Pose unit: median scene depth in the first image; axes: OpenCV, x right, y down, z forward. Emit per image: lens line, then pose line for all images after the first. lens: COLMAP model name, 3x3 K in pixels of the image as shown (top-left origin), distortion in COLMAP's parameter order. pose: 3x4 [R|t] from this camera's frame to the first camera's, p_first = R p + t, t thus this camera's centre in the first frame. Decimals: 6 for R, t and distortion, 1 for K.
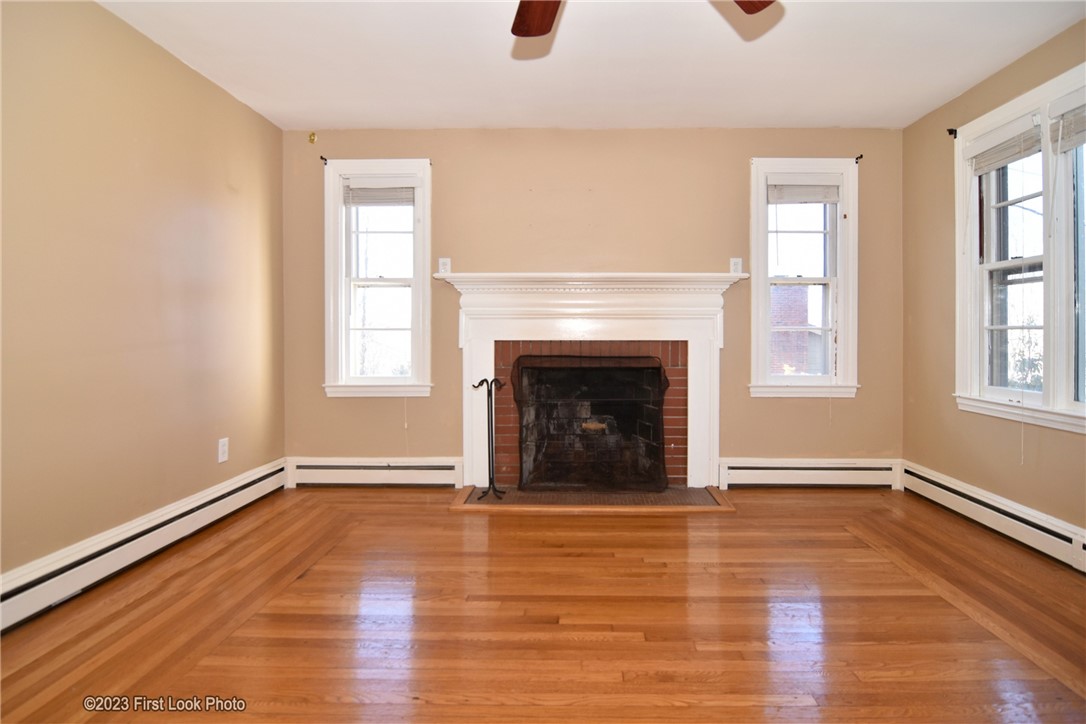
lens RADIAL K [[570.3, 0, 542.6], [0, 570.3, 358.4], [0, 0, 1]] dist [-0.019487, -0.004732]
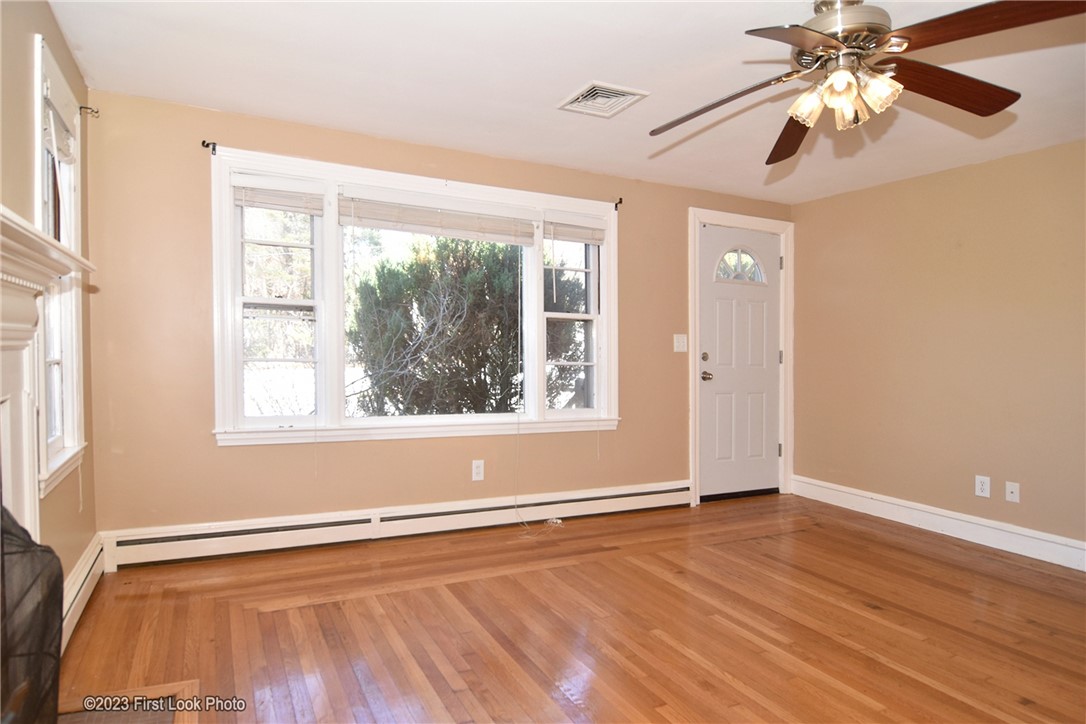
lens RADIAL K [[570.3, 0, 531.5], [0, 570.3, 344.5], [0, 0, 1]] dist [-0.019487, -0.004732]
pose [[-0.481668, -0.011870, 0.876273, -0.389634], [0.006809, 0.999827, 0.017287, -0.106018], [-0.876327, 0.014292, -0.481504, 1.156707]]
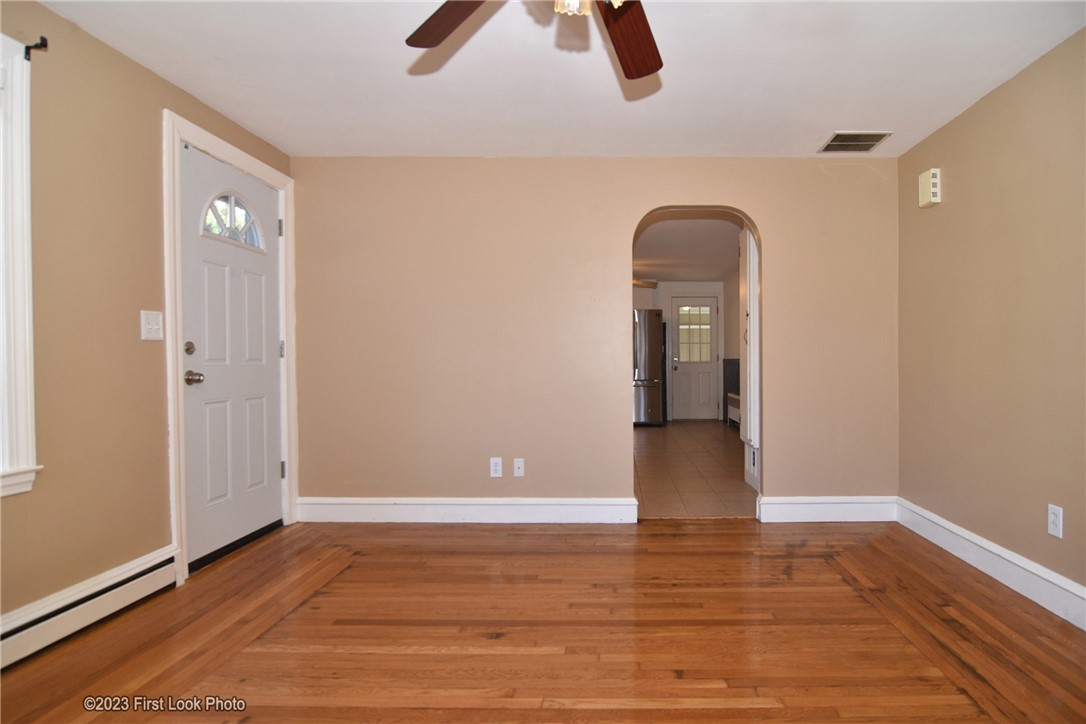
lens RADIAL K [[570.3, 0, 578.3], [0, 570.3, 347.8], [0, 0, 1]] dist [-0.019487, -0.004732]
pose [[-0.999931, -0.001759, 0.011653, -0.109742], [-0.001527, 0.999801, 0.019901, -0.078866], [-0.011686, 0.019882, -0.999734, 1.045951]]
